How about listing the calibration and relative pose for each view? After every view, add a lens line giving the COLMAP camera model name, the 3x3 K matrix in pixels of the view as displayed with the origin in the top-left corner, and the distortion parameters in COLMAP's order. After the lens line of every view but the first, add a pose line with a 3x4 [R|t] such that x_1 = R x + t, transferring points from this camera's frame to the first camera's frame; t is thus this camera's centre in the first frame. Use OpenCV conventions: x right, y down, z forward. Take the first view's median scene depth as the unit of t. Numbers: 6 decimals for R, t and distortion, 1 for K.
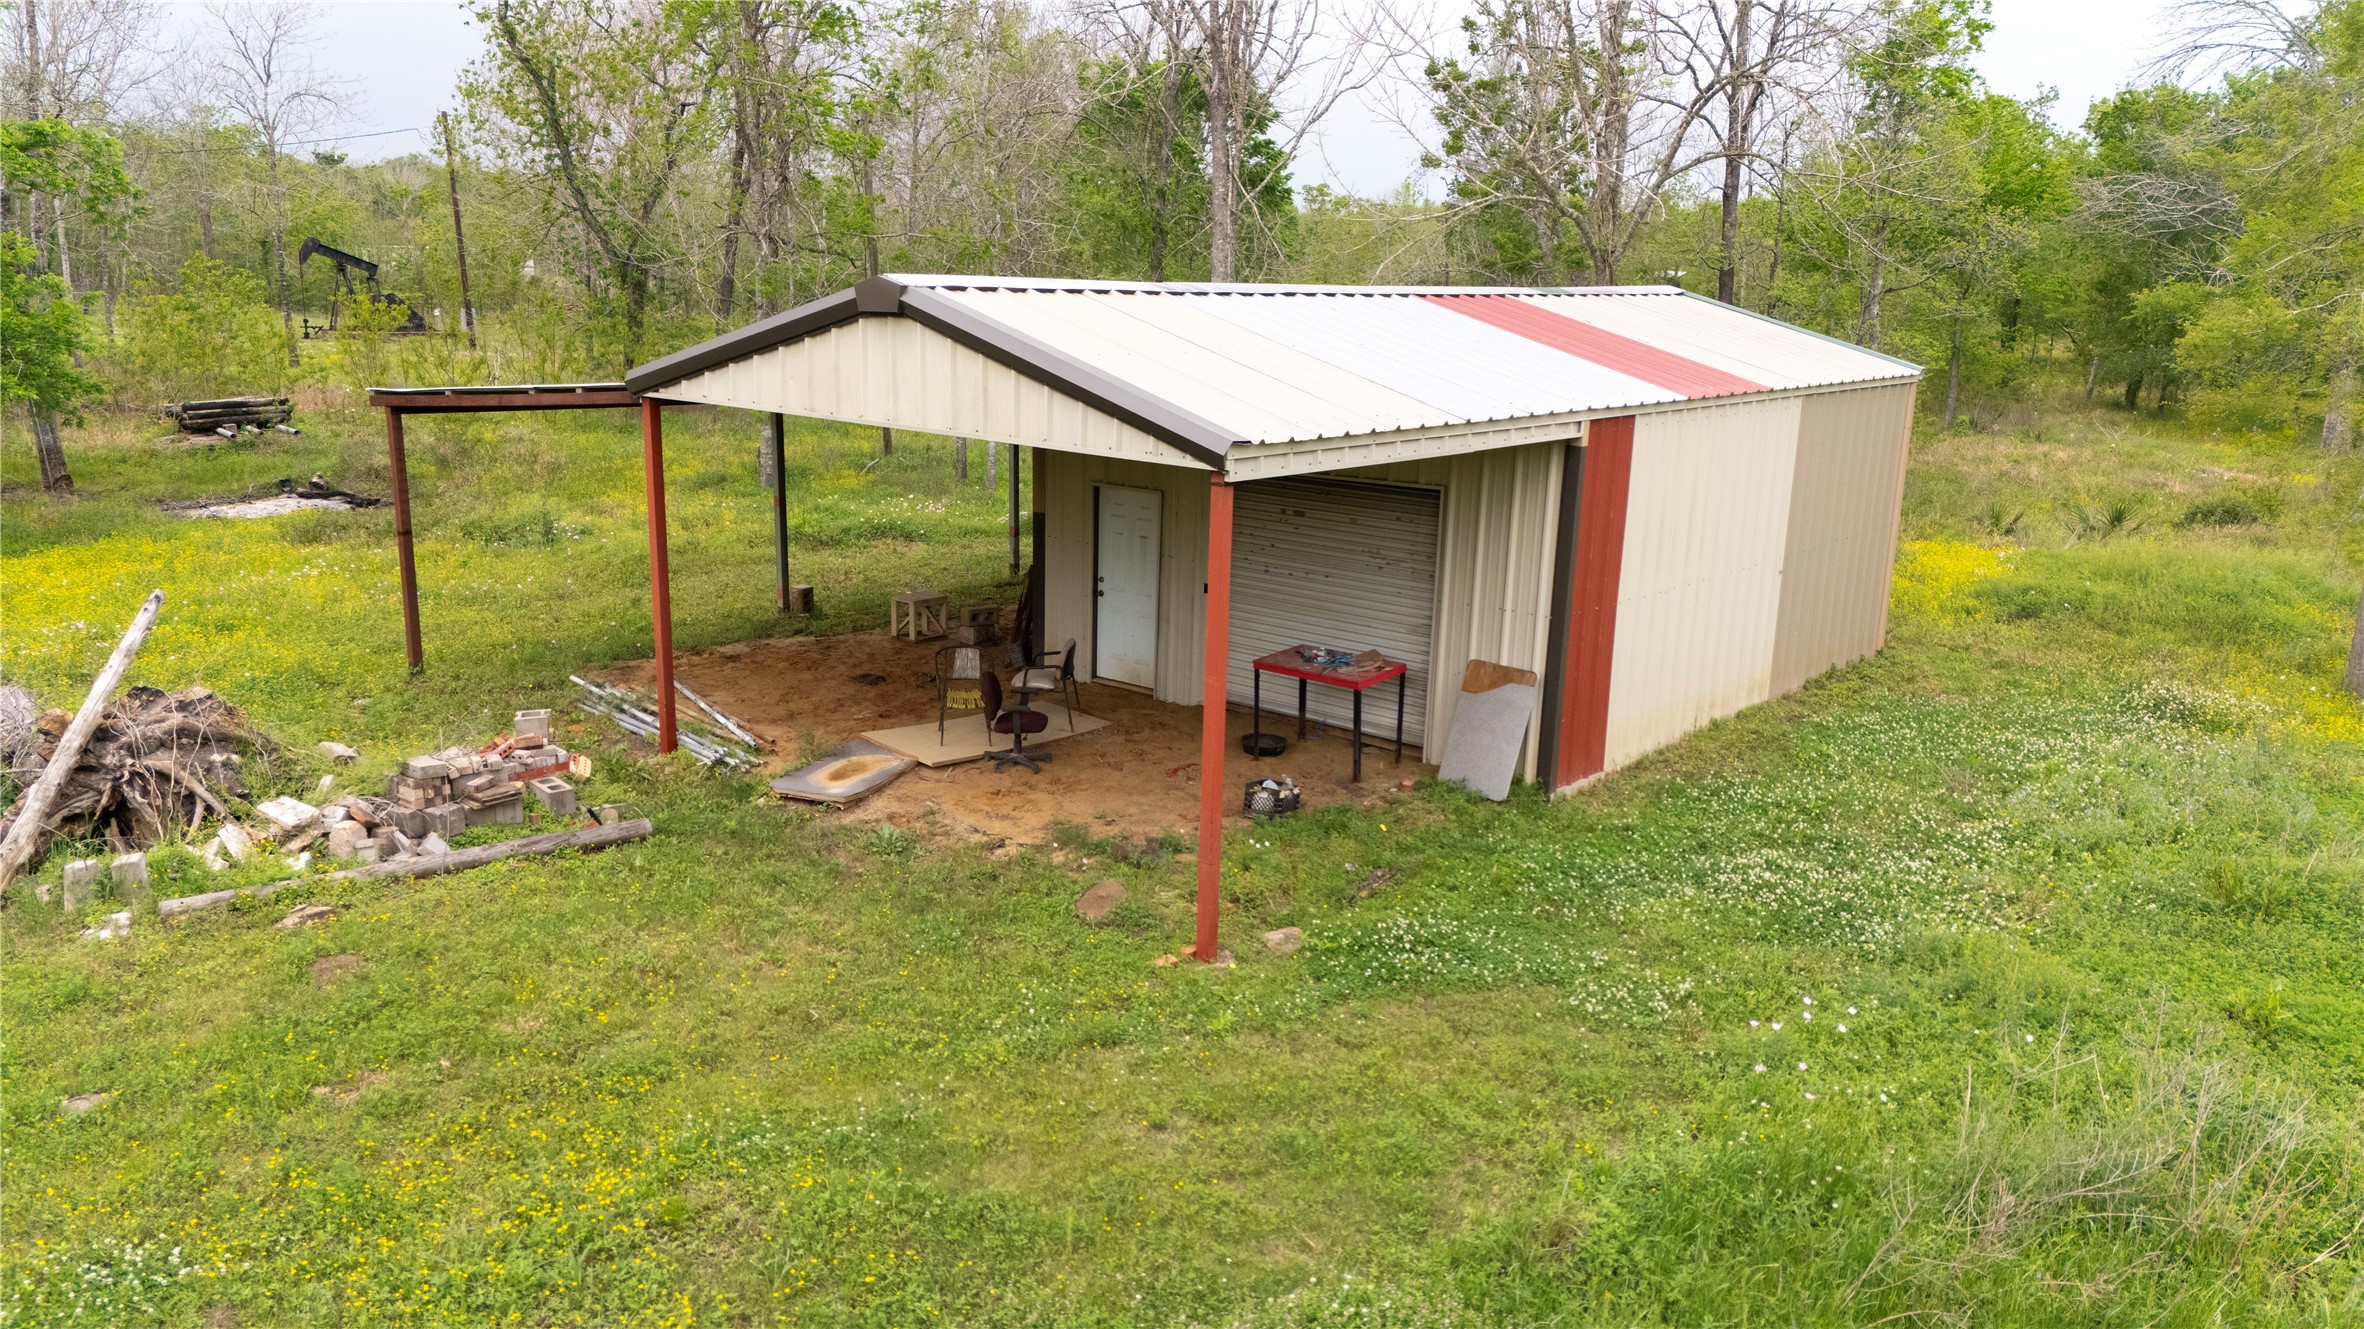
lens RADIAL K [[1742.6, 0, 1182.0], [0, 1742.6, 664.5], [0, 0, 1]] dist [0.000113, -0.002647]
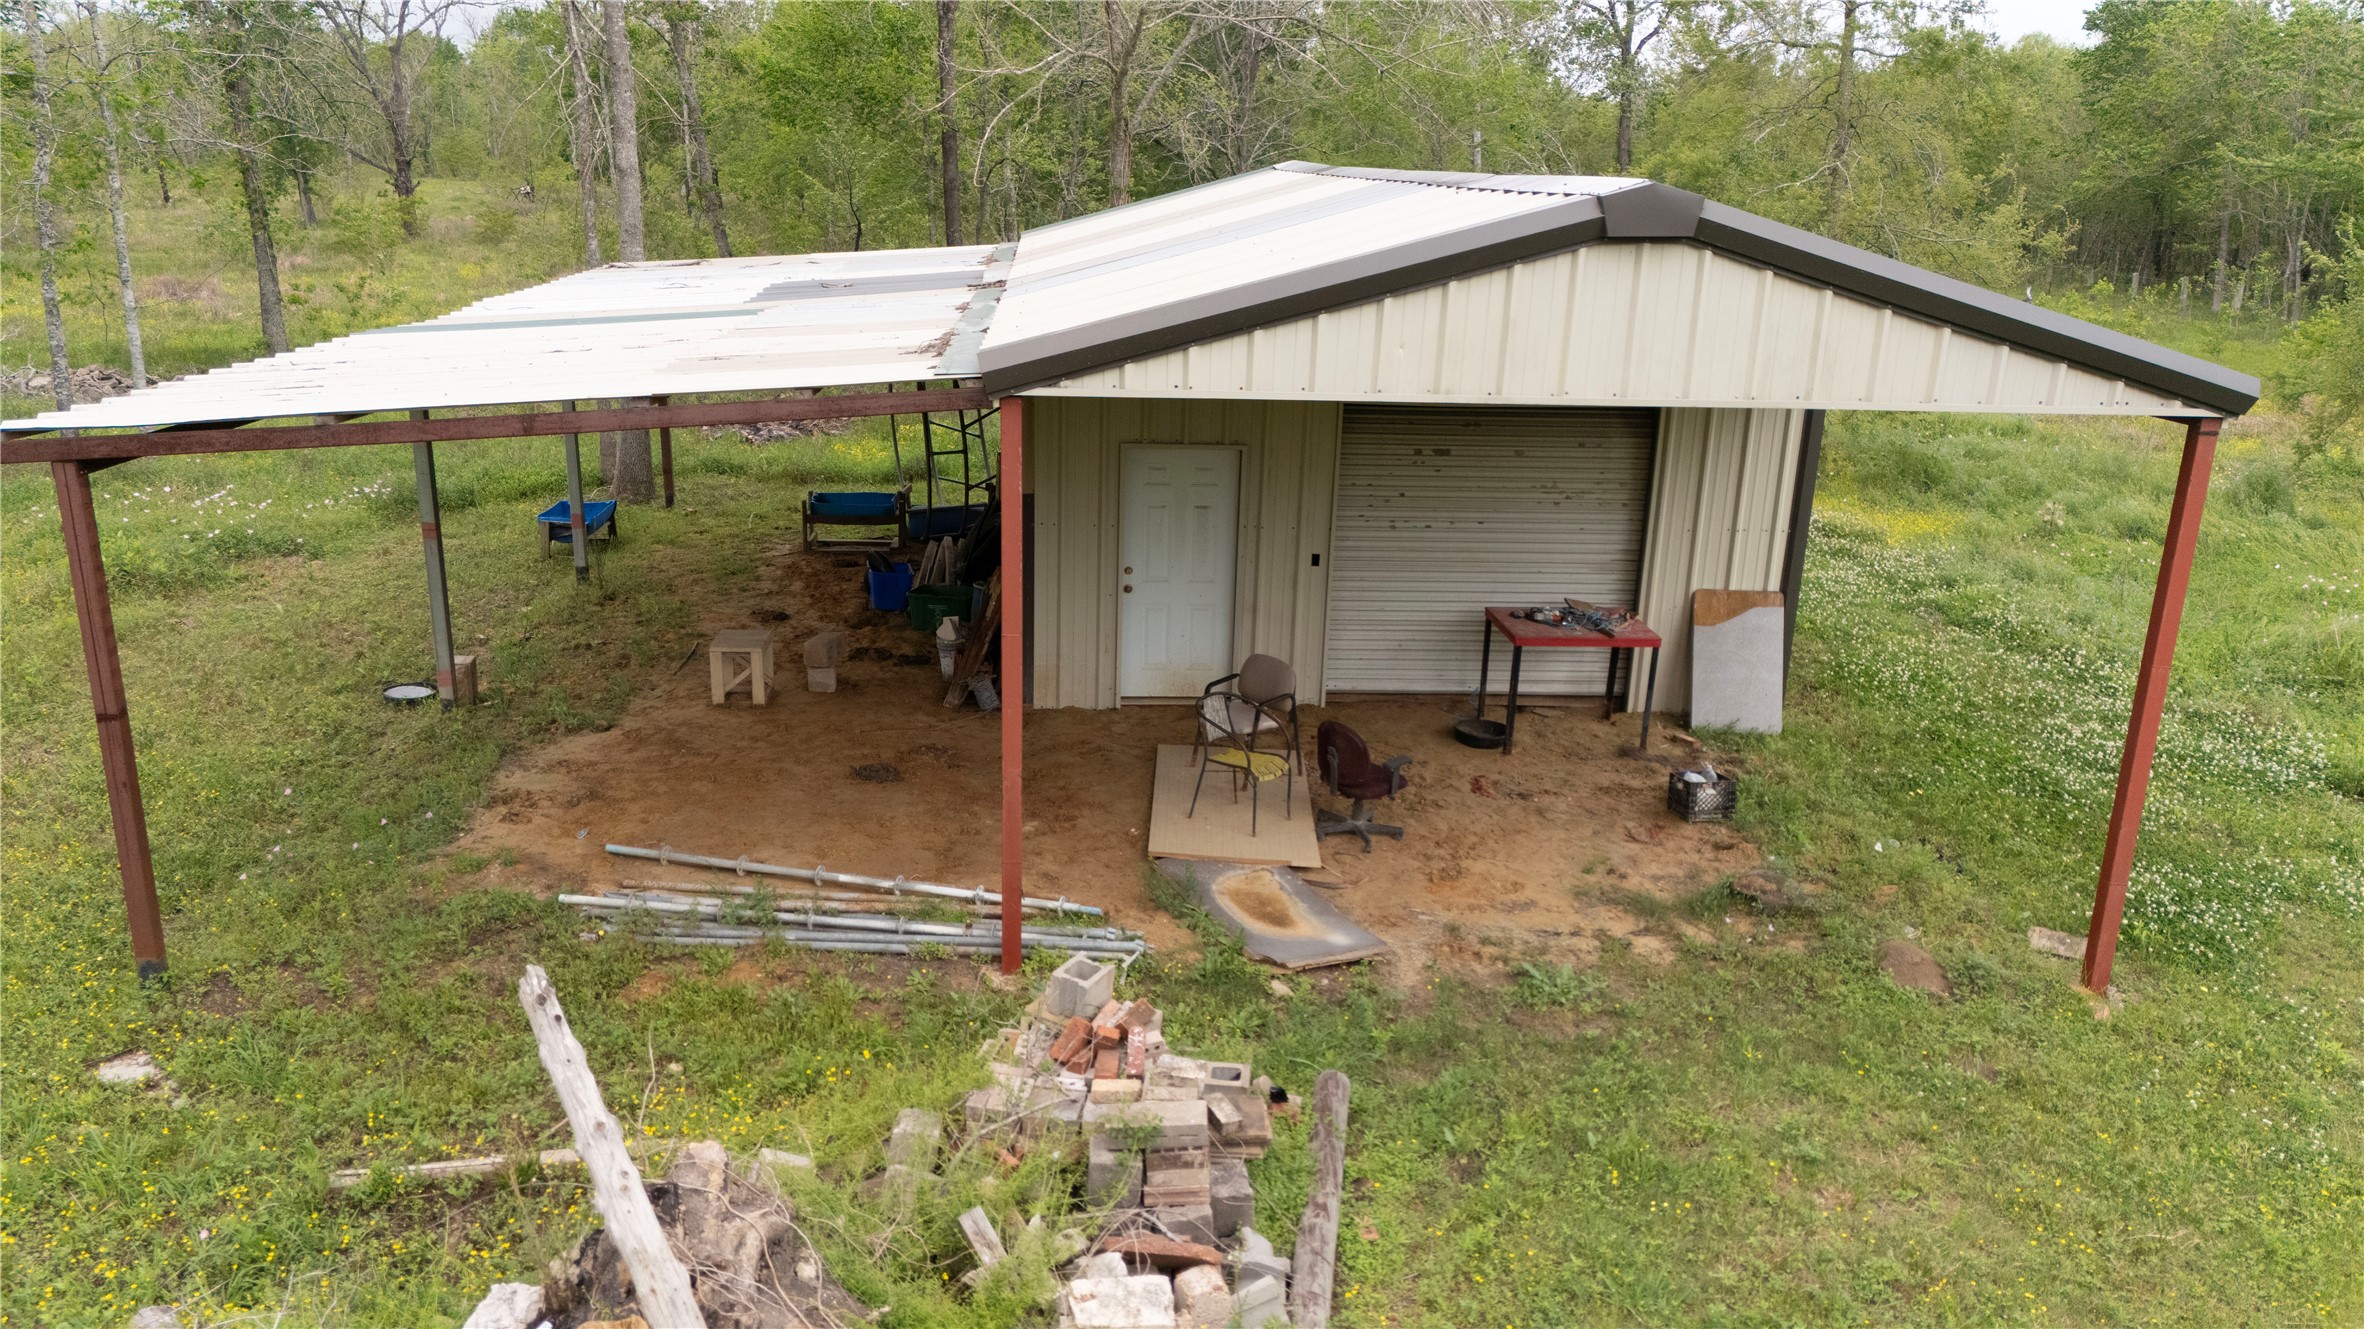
lens RADIAL K [[1742.6, 0, 1182.0], [0, 1742.6, 664.5], [0, 0, 1]] dist [0.000113, -0.002647]
pose [[0.744361, -0.202054, 0.636476, -0.589881], [0.150942, 0.979366, 0.134380, -0.121153], [-0.650495, -0.003956, 0.759500, 0.462036]]
